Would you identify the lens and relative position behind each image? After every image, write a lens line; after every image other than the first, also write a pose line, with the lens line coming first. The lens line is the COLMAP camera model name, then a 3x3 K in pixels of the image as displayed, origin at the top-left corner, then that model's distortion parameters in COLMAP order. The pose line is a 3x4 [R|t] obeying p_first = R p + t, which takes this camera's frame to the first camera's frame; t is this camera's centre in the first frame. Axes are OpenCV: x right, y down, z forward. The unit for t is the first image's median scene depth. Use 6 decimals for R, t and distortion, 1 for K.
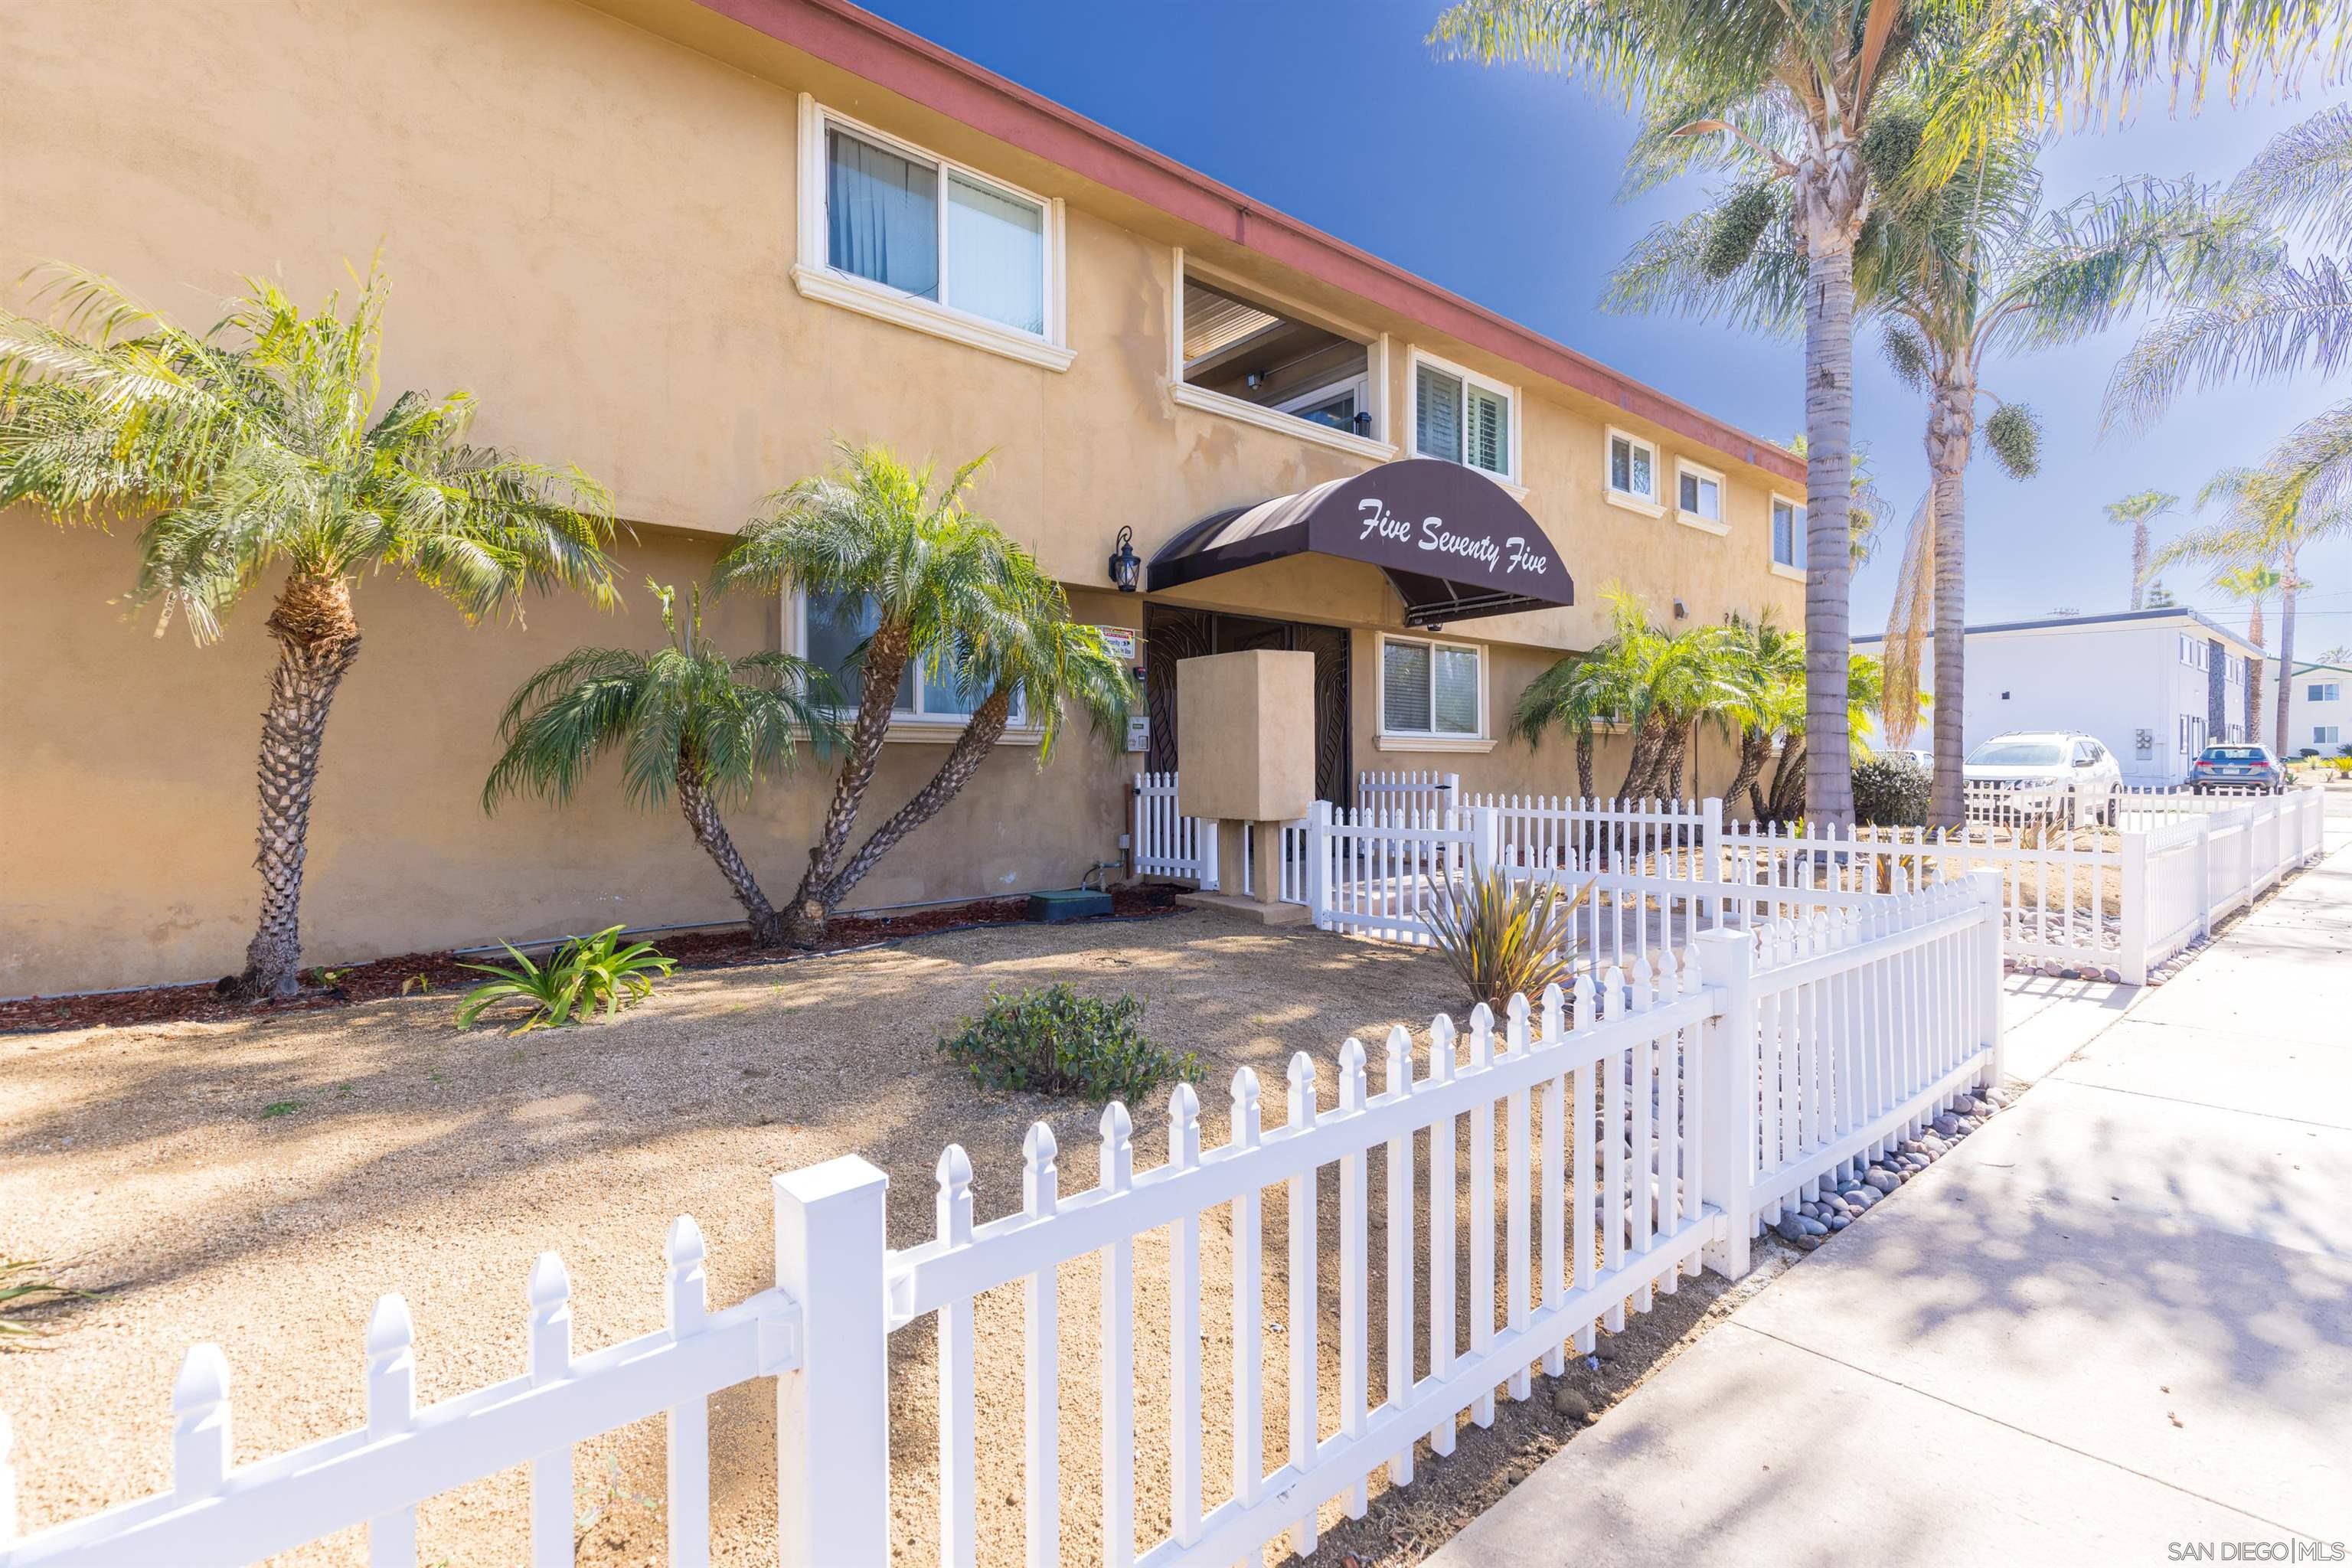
lens RADIAL K [[1076.9, 0, 1178.2], [0, 1076.9, 780.6], [0, 0, 1]] dist [0.003370, -0.000578]
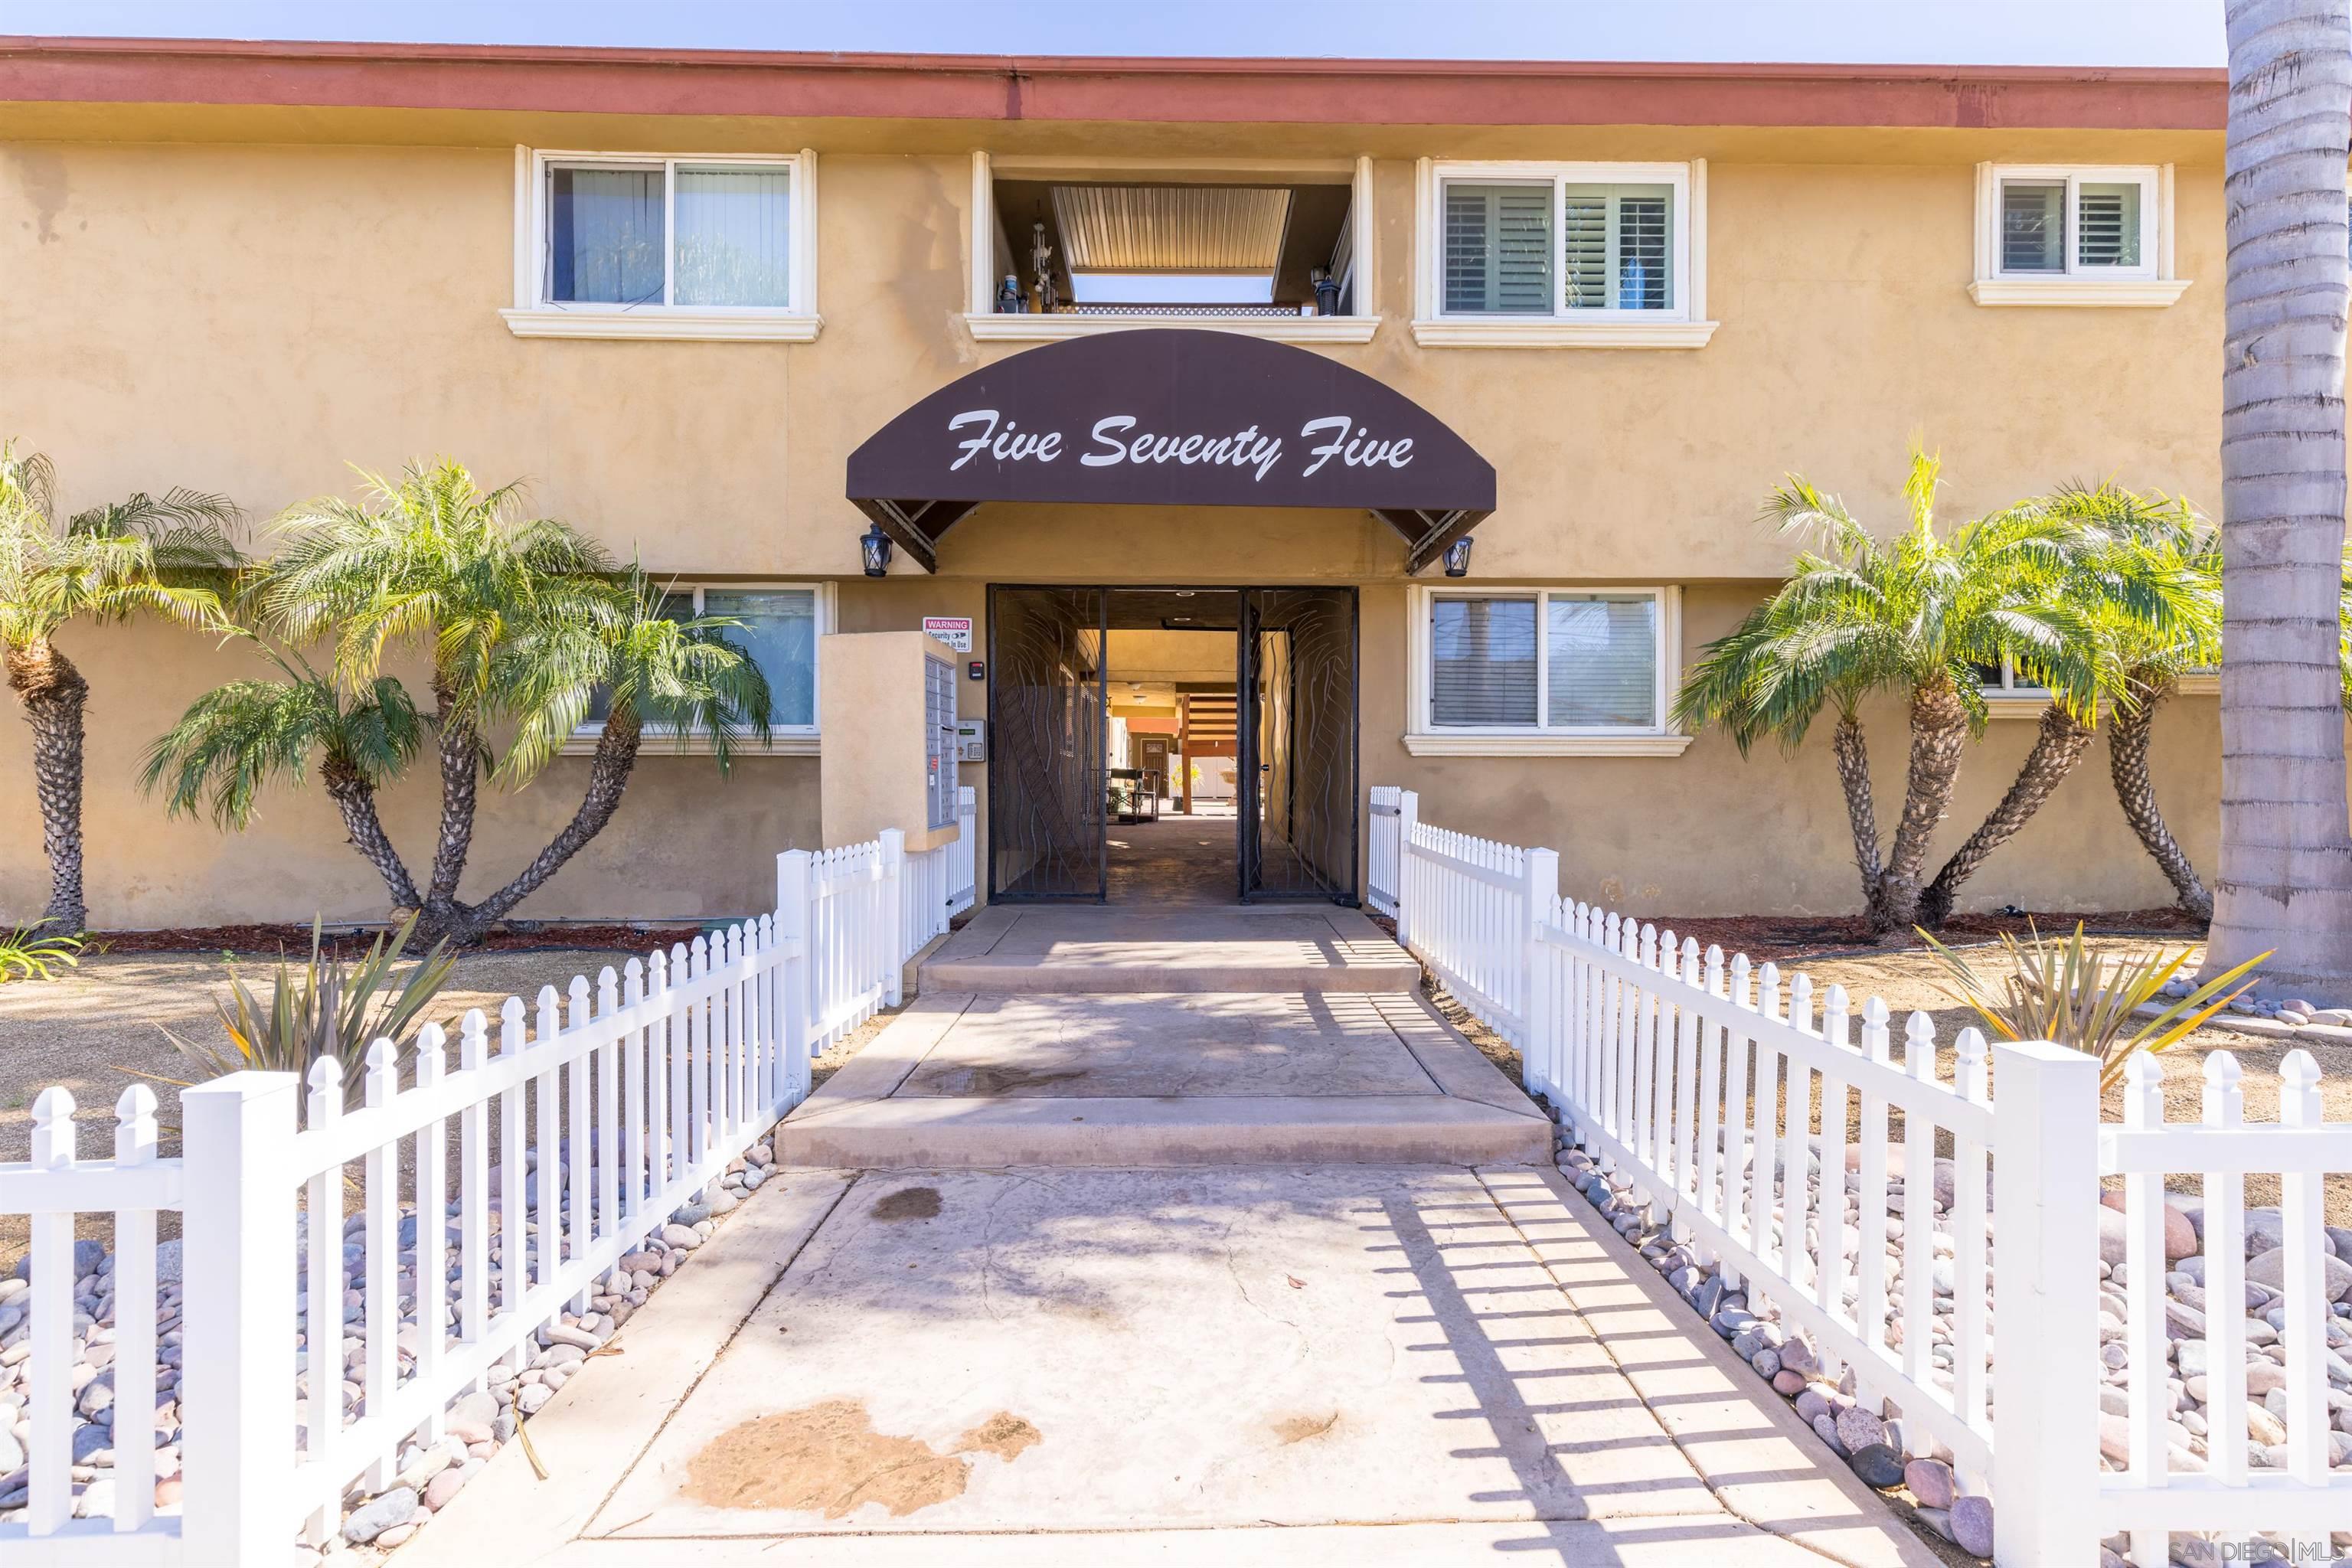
lens RADIAL K [[1062.0, 0, 1193.7], [0, 1062.0, 780.7], [0, 0, 1]] dist [0.002859, 0.000244]
pose [[0.774633, 0.007380, -0.632369, 0.629253], [-0.006968, 0.999971, 0.003134, -0.015523], [0.632373, 0.001978, 0.774661, 0.460630]]
